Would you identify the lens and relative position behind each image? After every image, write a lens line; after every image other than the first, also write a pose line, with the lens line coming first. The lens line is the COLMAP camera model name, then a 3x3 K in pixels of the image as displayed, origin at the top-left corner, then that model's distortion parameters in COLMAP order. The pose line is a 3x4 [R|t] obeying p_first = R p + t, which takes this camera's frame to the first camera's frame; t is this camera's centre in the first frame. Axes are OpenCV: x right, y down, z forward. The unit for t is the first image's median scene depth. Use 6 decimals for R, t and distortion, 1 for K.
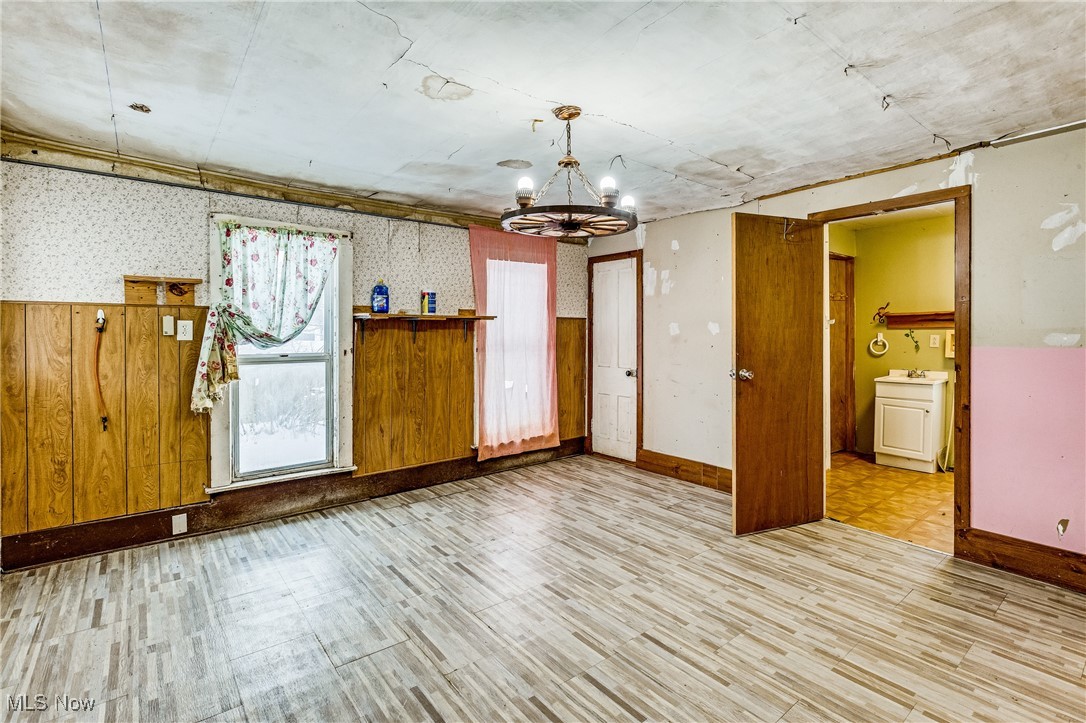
lens RADIAL K [[512.8, 0, 543.0], [0, 512.8, 344.4], [0, 0, 1]] dist [0.000316, -0.000043]
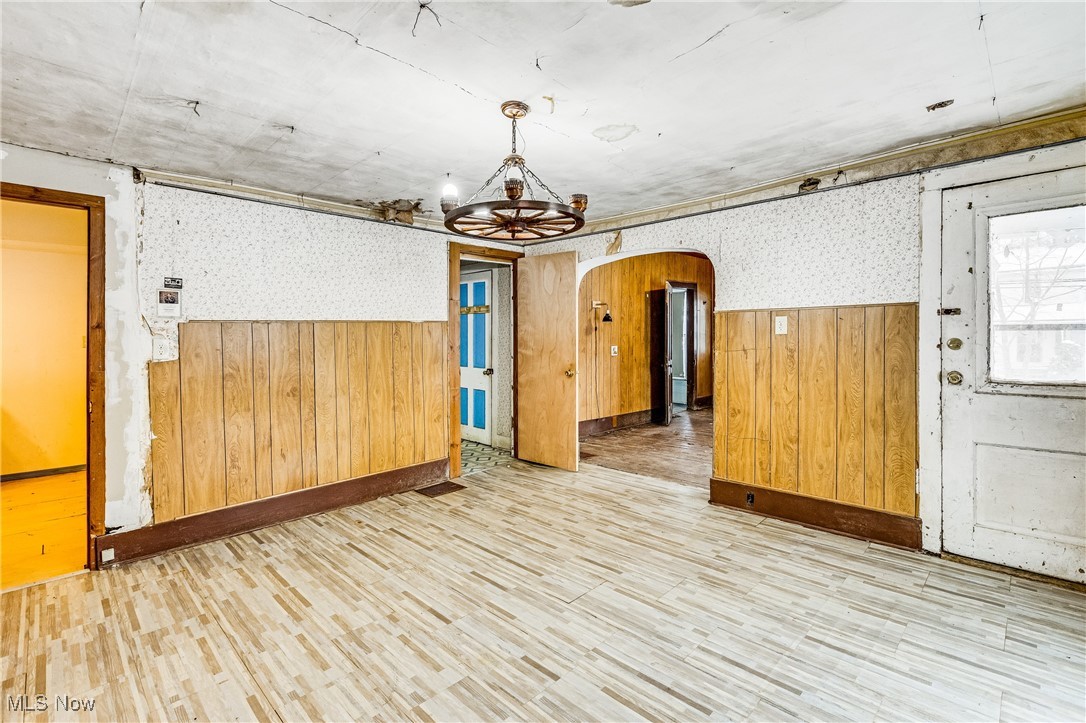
lens RADIAL K [[499.9, 0, 542.8], [0, 499.9, 340.0], [0, 0, 1]] dist [-0.000541, 0.000038]
pose [[-0.992257, 0.012829, -0.123537, 0.122377], [0.009734, 0.999624, 0.025626, -0.044351], [0.123820, 0.024225, -0.992009, 2.013106]]
